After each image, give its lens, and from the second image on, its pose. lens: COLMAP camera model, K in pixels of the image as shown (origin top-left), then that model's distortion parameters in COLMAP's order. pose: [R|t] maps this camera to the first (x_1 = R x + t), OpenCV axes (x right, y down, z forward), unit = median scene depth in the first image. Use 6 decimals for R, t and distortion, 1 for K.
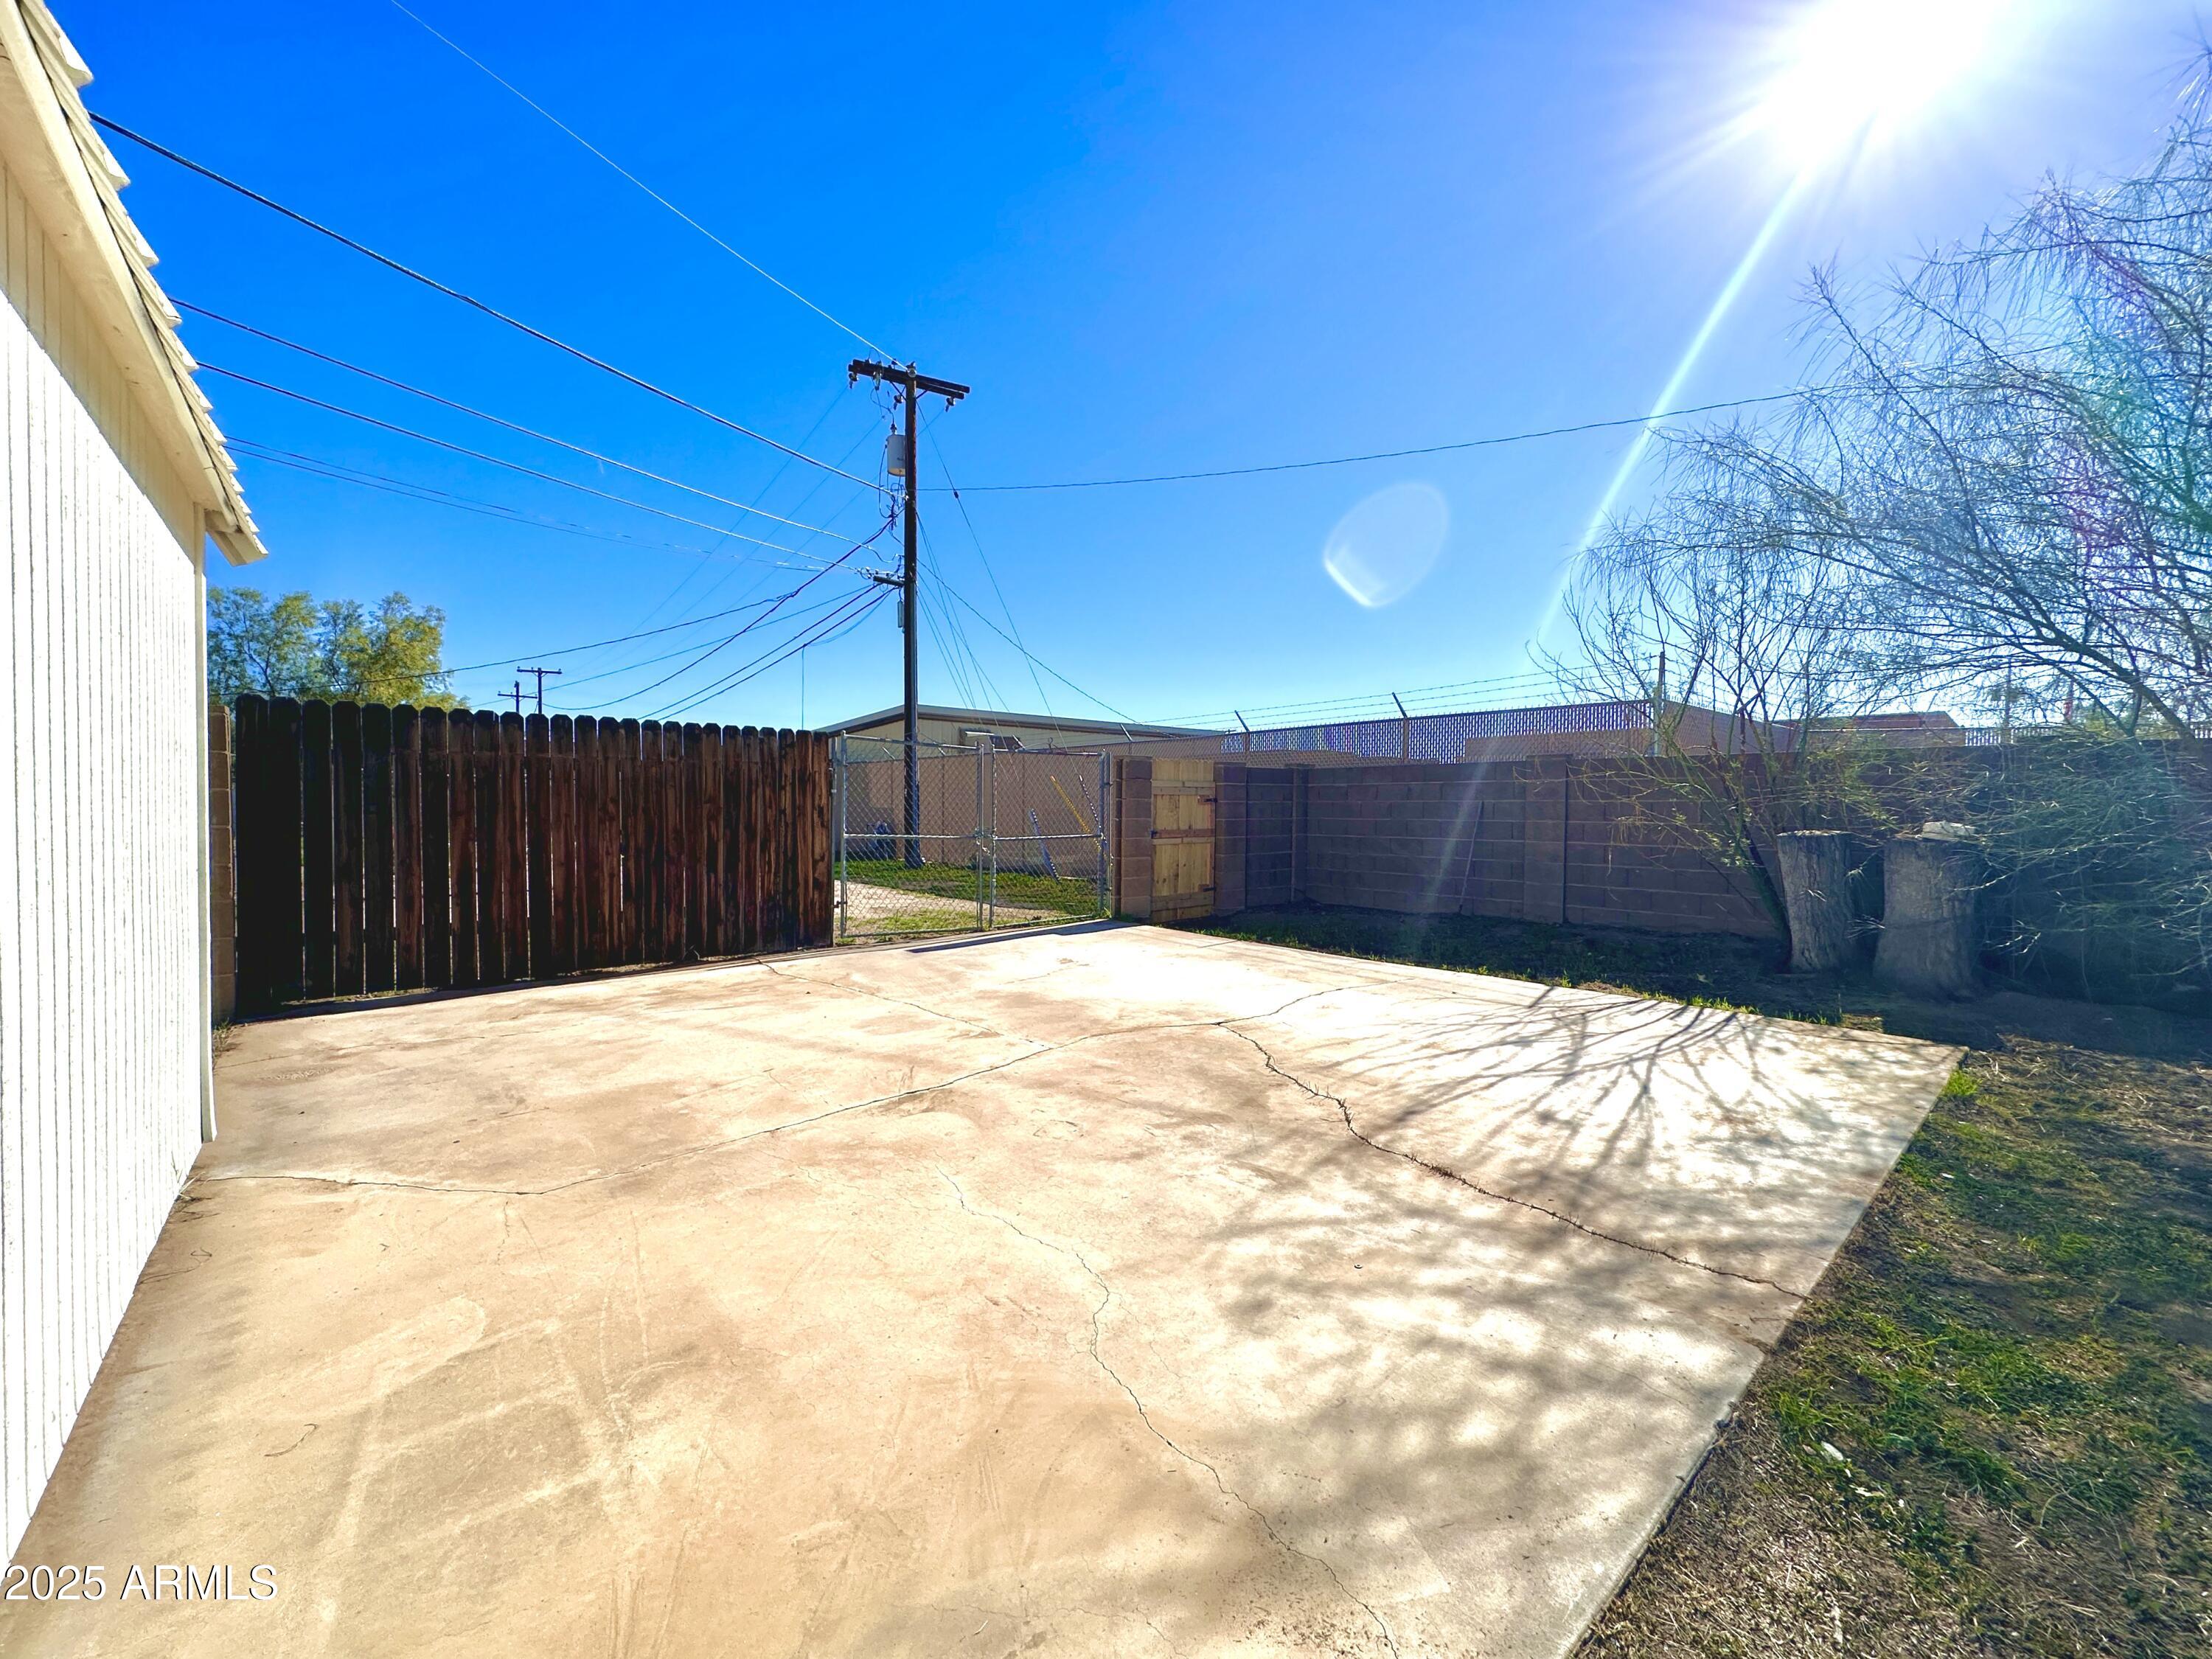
lens RADIAL K [[888.2, 0, 1090.5], [0, 888.2, 829.4], [0, 0, 1]] dist [-0.000976, 0.000034]
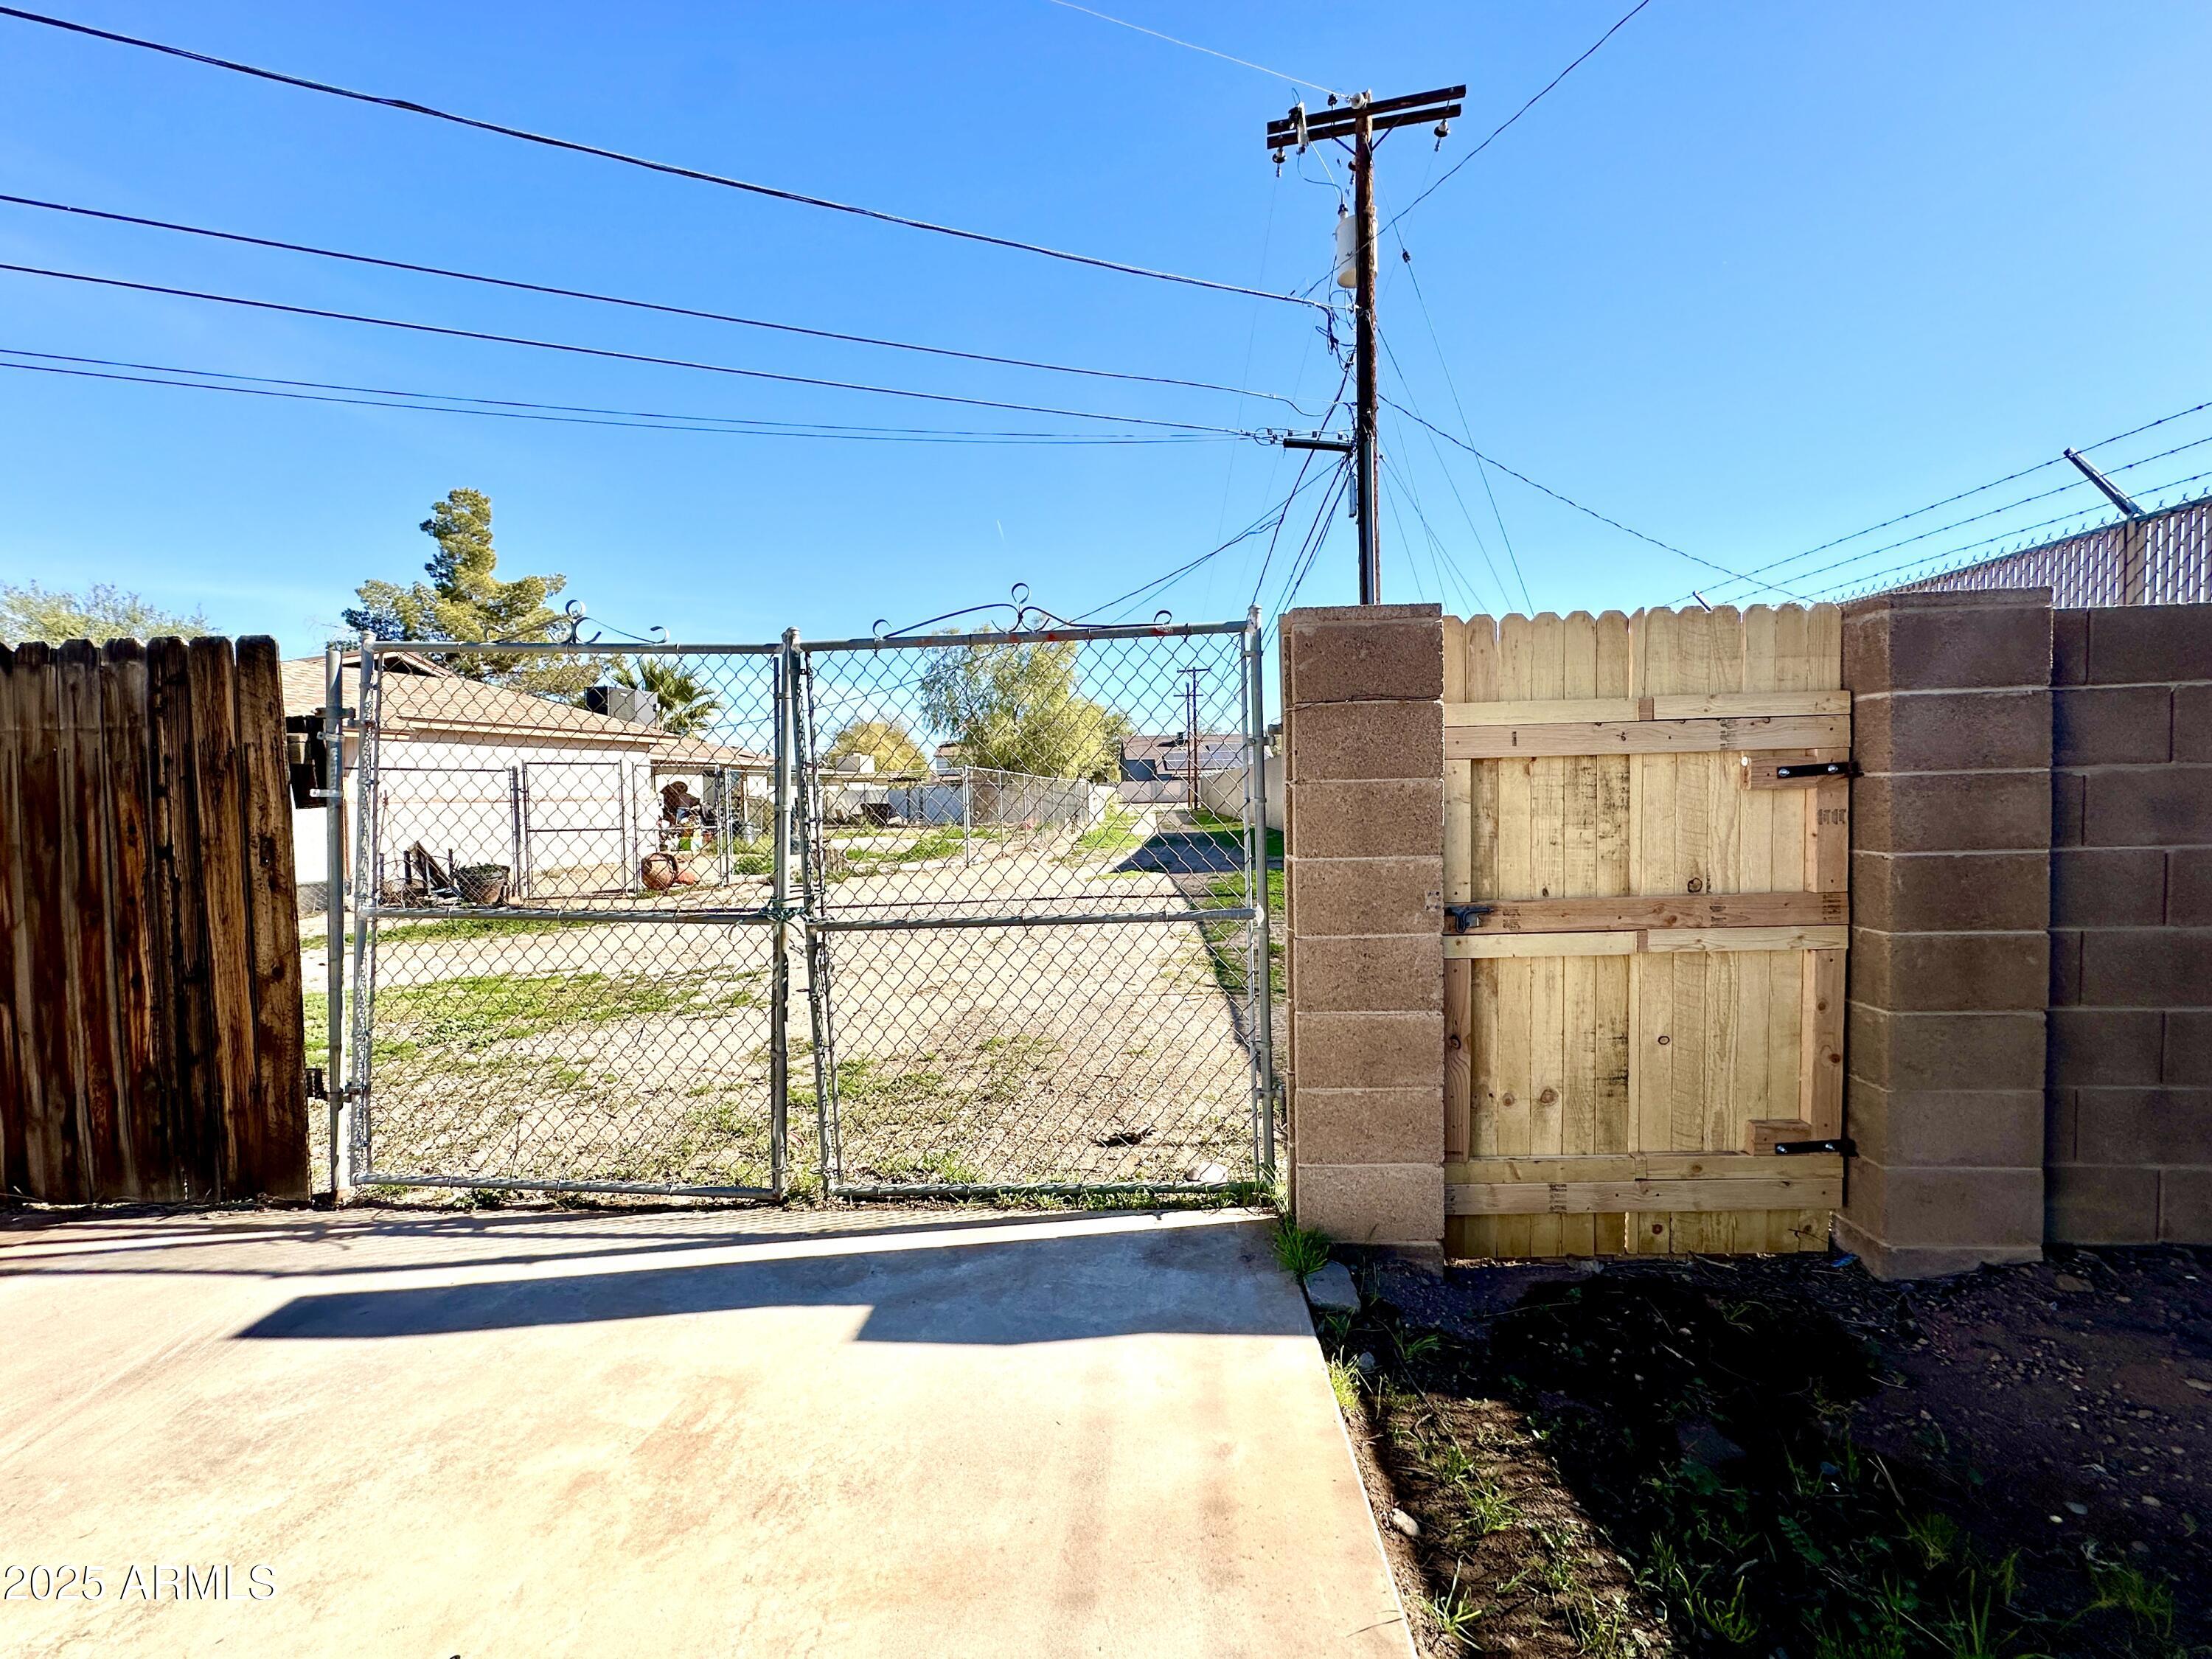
lens RADIAL K [[888.2, 0, 1090.5], [0, 888.2, 829.4], [0, 0, 1]] dist [-0.000976, 0.000034]
pose [[0.737708, 0.005526, -0.675098, 0.161143], [0.010206, 0.999761, 0.019337, -0.025362], [0.675043, -0.021155, 0.737475, 0.743143]]
